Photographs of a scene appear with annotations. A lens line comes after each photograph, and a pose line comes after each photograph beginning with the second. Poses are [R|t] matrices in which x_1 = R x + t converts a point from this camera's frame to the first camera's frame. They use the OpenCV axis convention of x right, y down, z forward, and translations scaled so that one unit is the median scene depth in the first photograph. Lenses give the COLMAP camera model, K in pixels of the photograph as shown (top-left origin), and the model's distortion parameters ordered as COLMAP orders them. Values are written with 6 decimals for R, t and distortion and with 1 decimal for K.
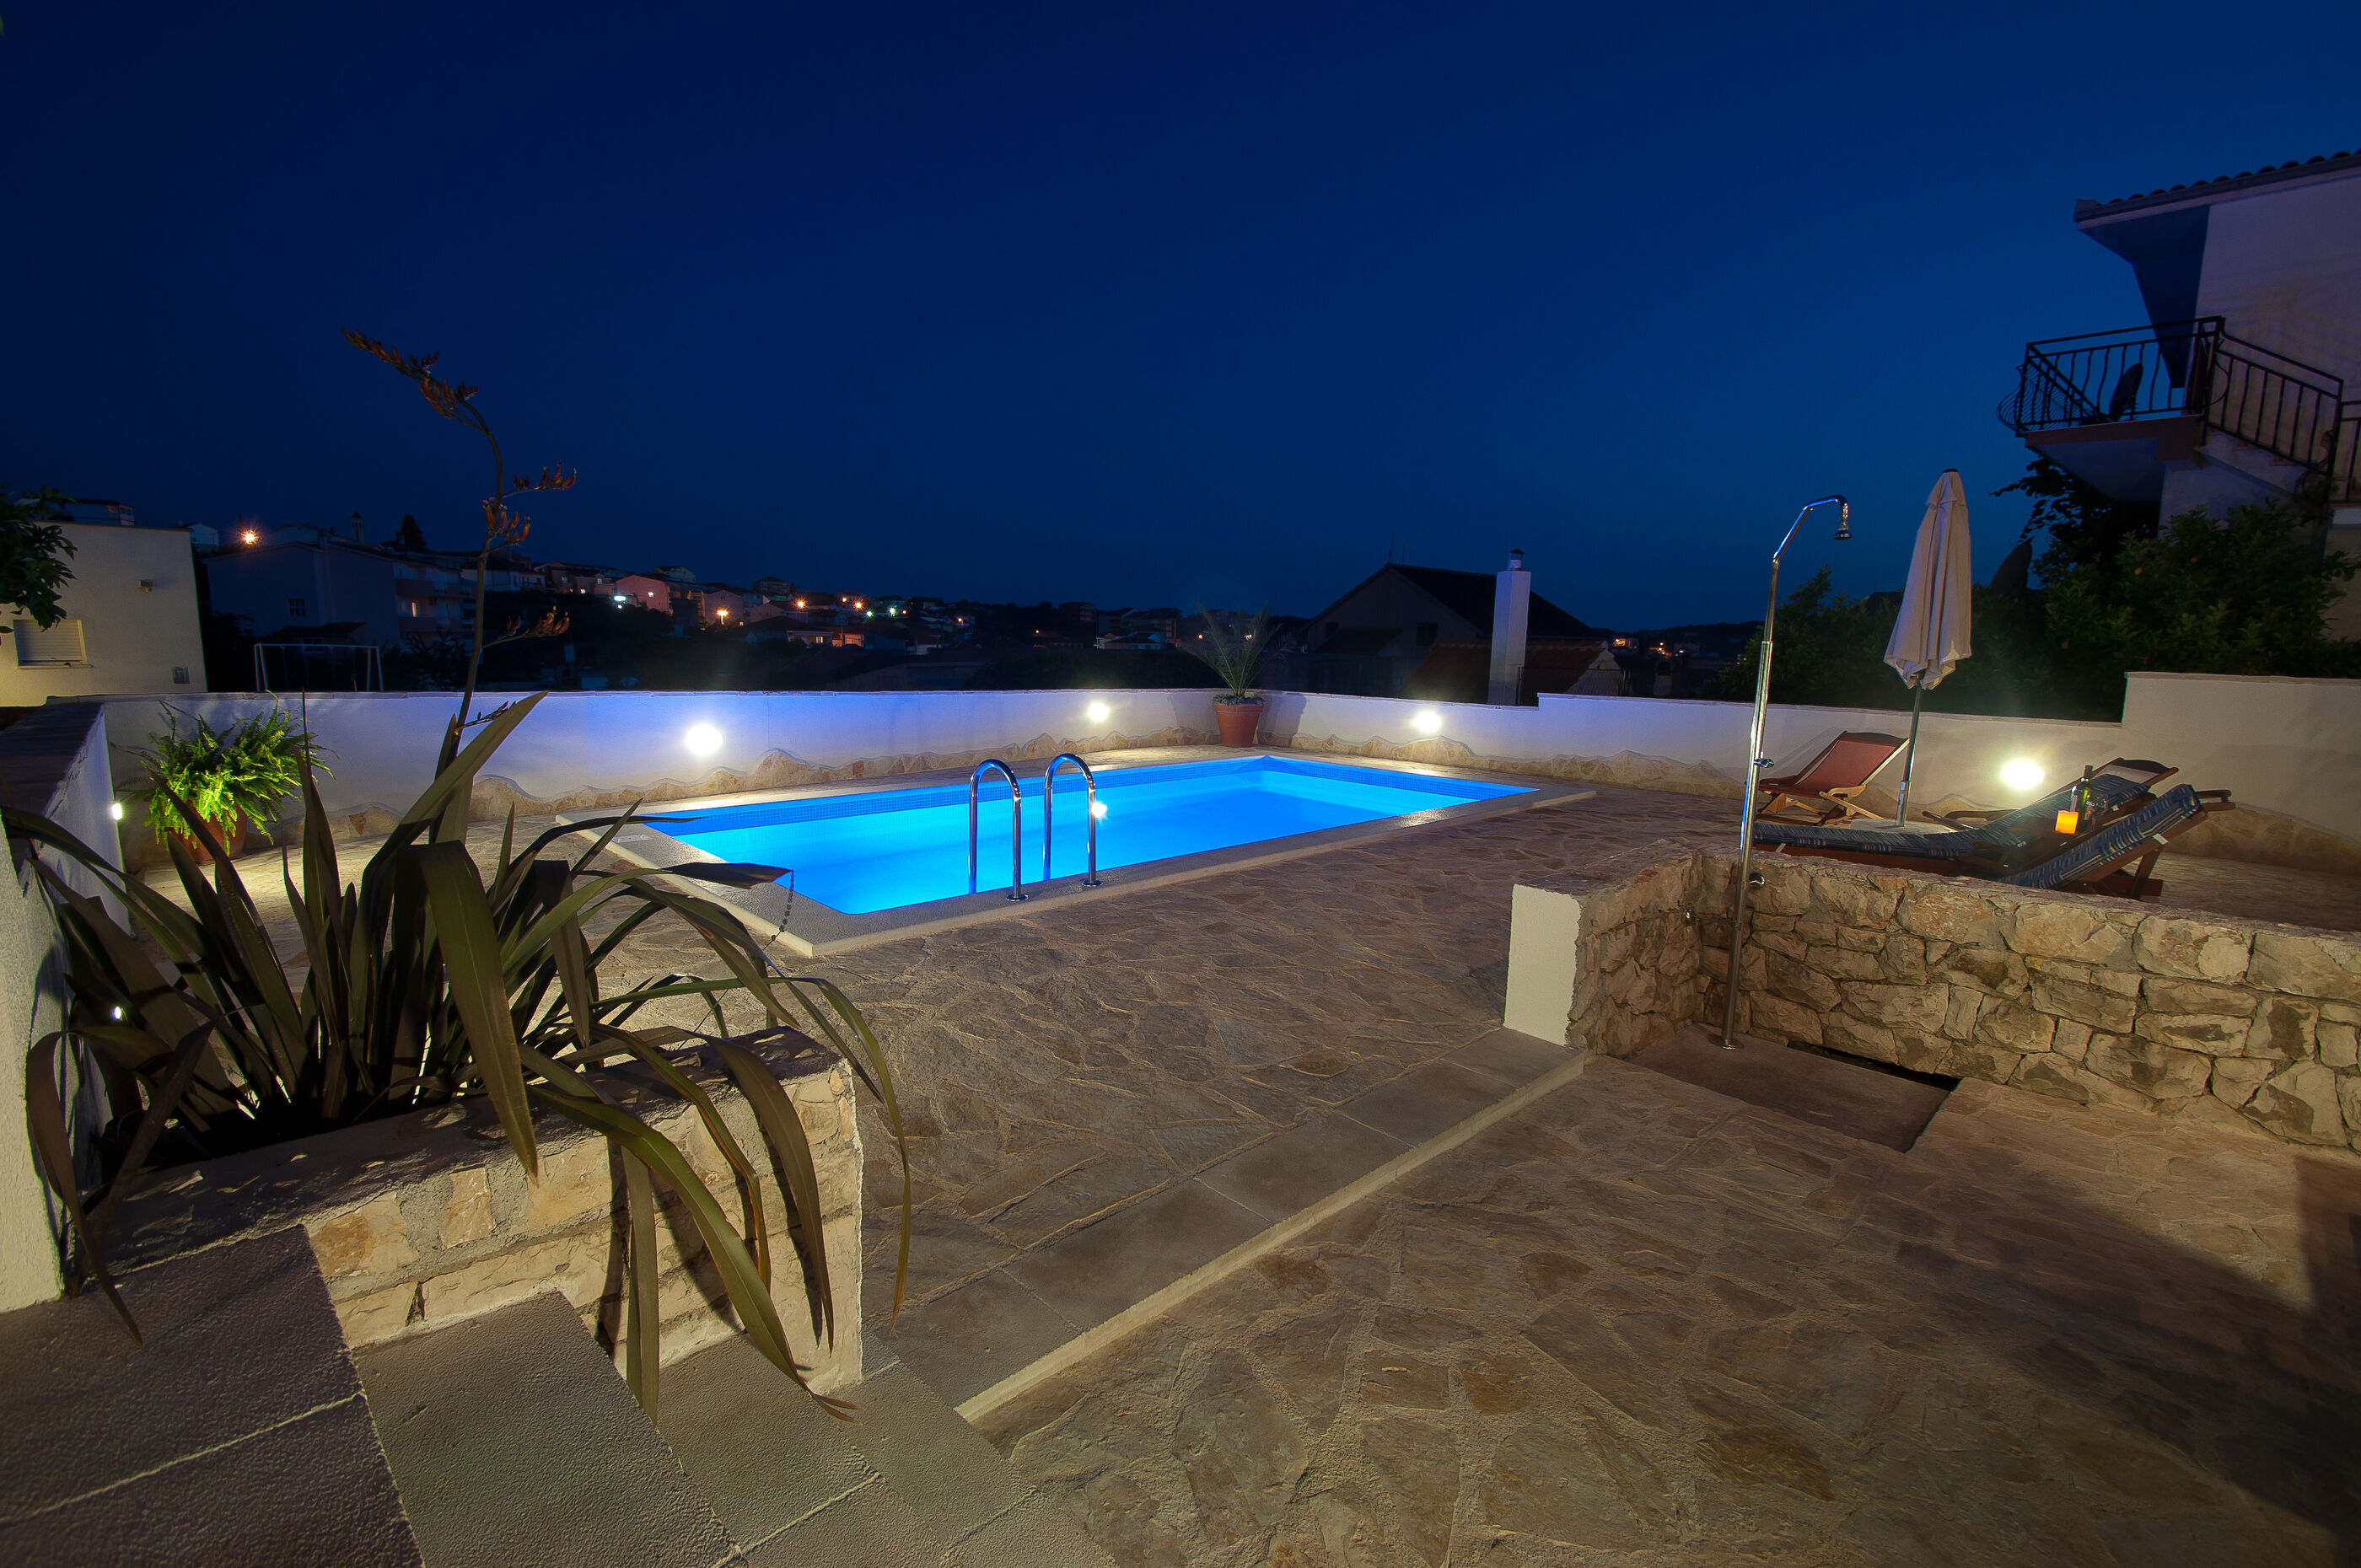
lens RADIAL K [[1038.3, 0, 1178.9], [0, 1038.3, 785.6], [0, 0, 1]] dist [-0.003825, -0.008285]
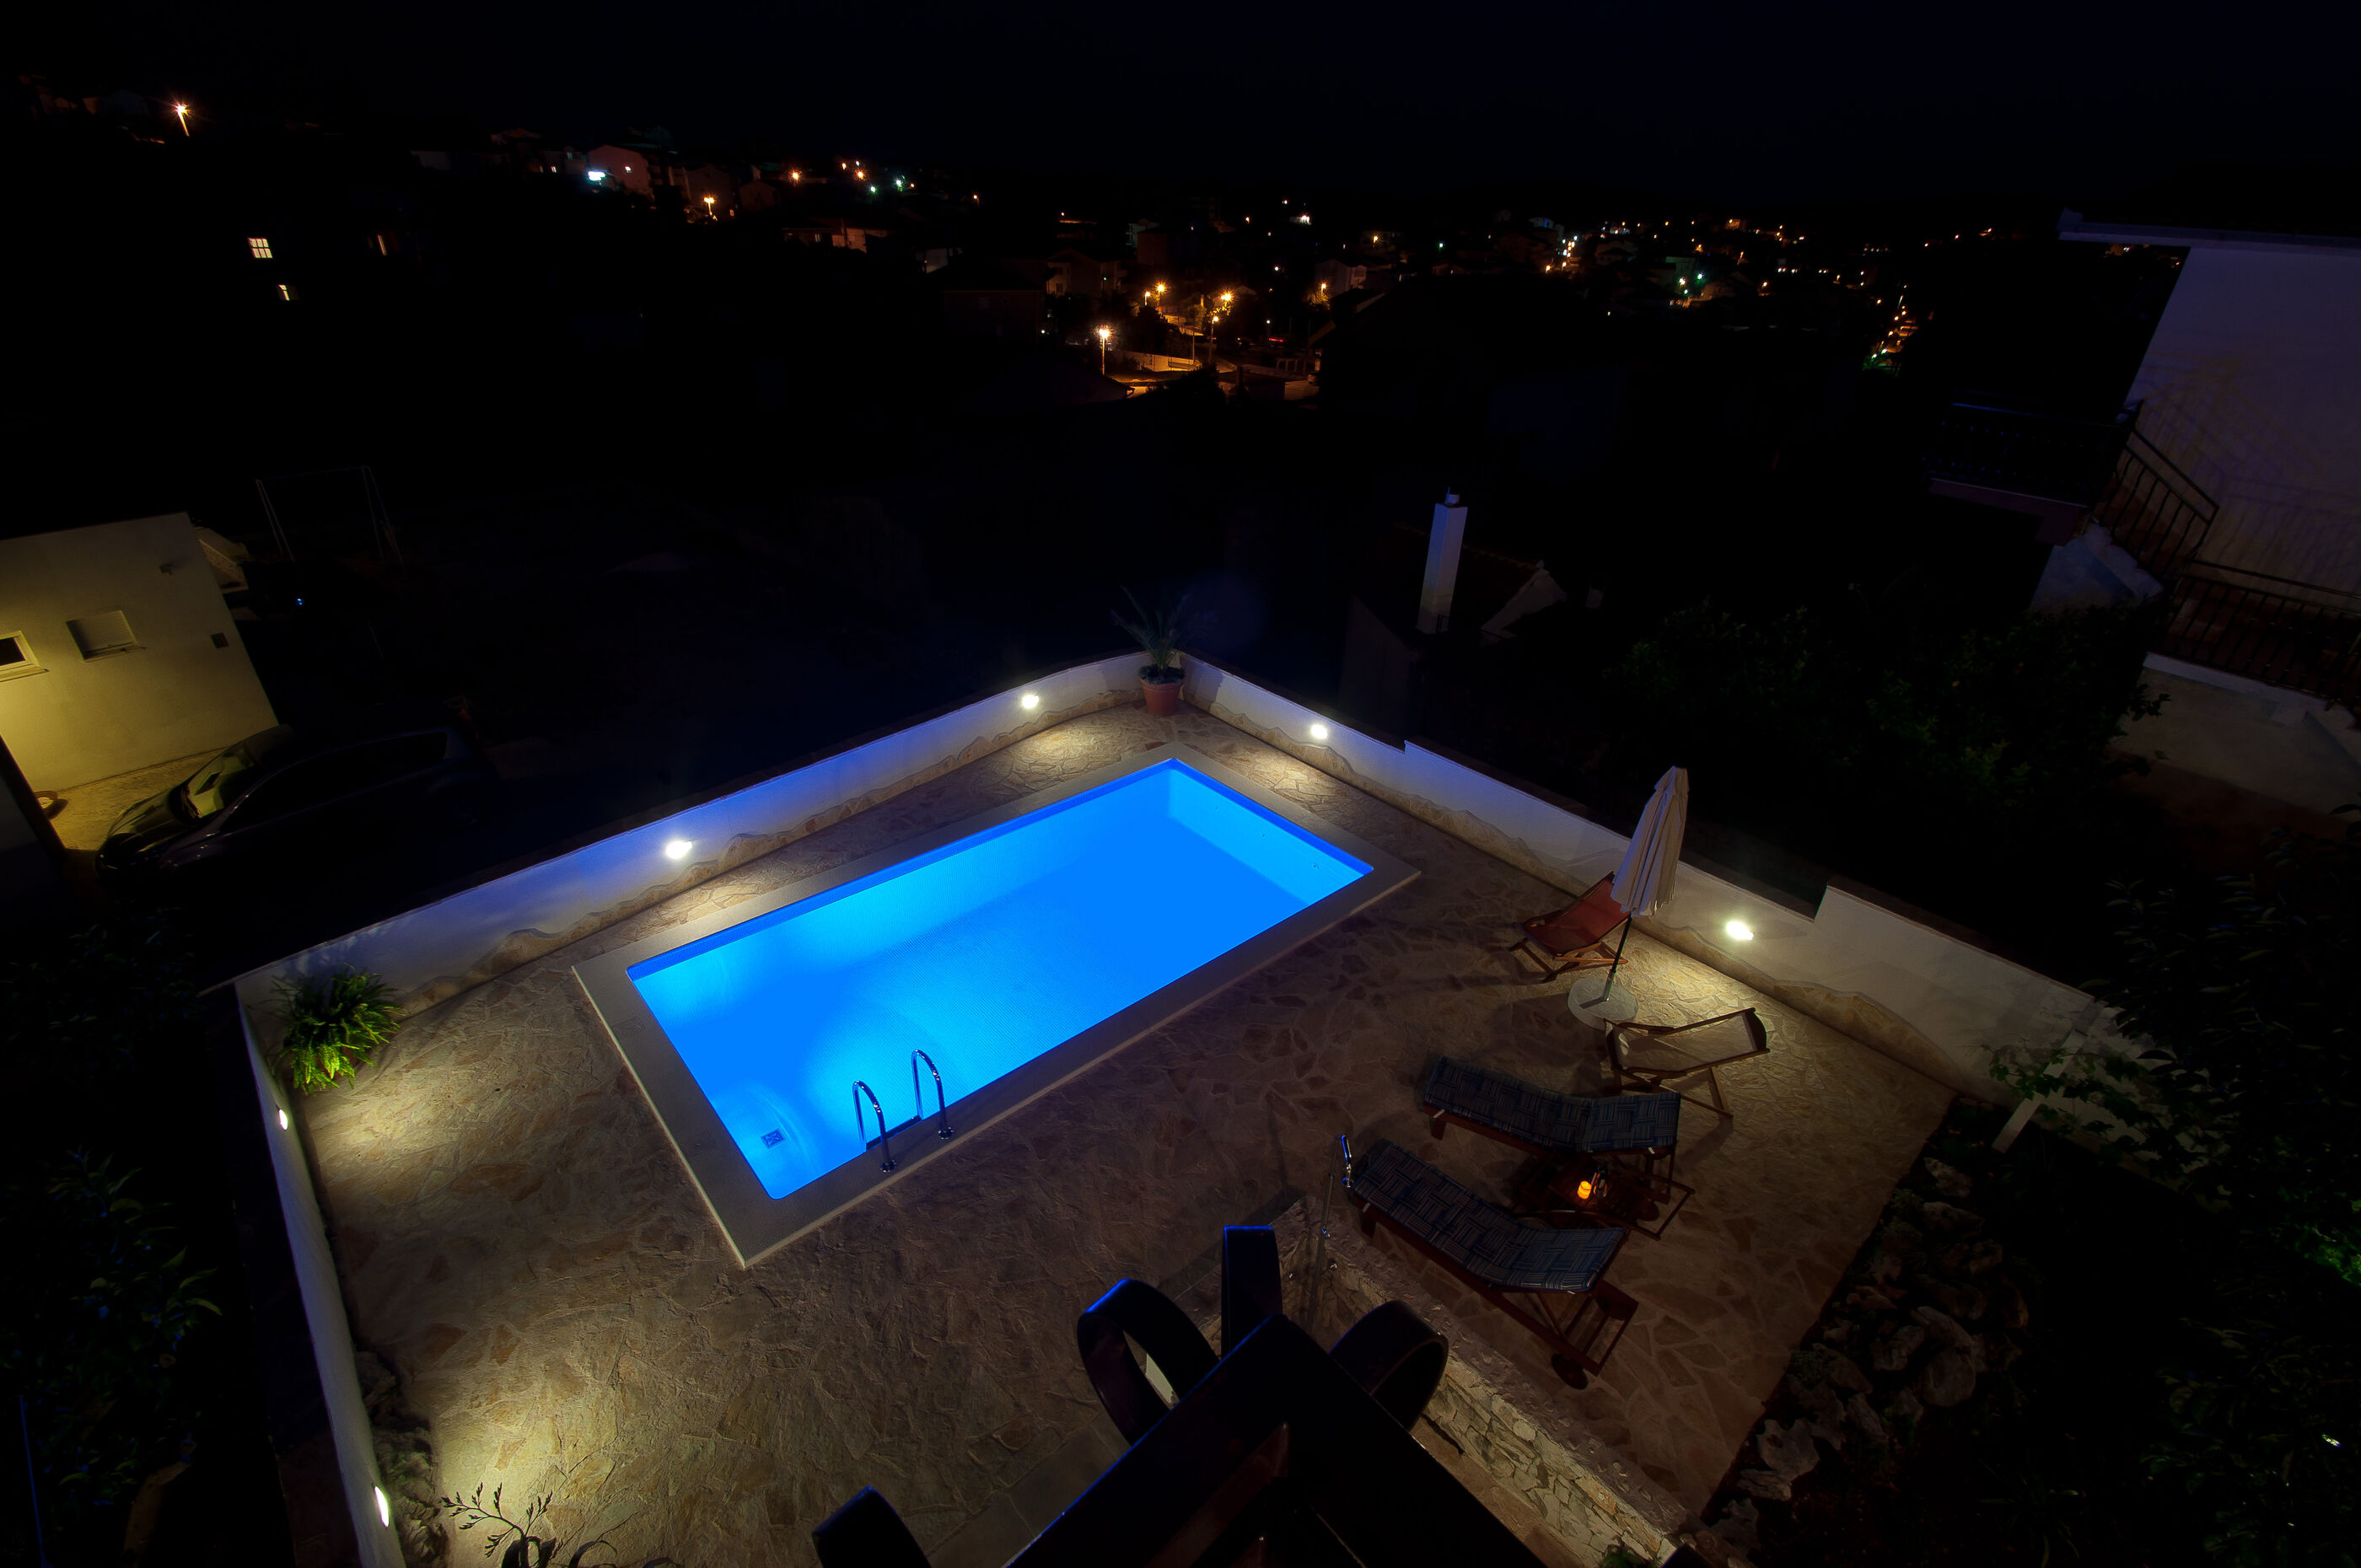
lens RADIAL K [[1038.3, 0, 1171.9], [0, 1038.3, 794.9], [0, 0, 1]] dist [-0.003825, -0.008285]
pose [[0.999132, 0.027715, -0.031088, 0.135952], [-0.015124, 0.936929, 0.349192, -0.442482], [0.038806, -0.348419, 0.936535, -0.090115]]
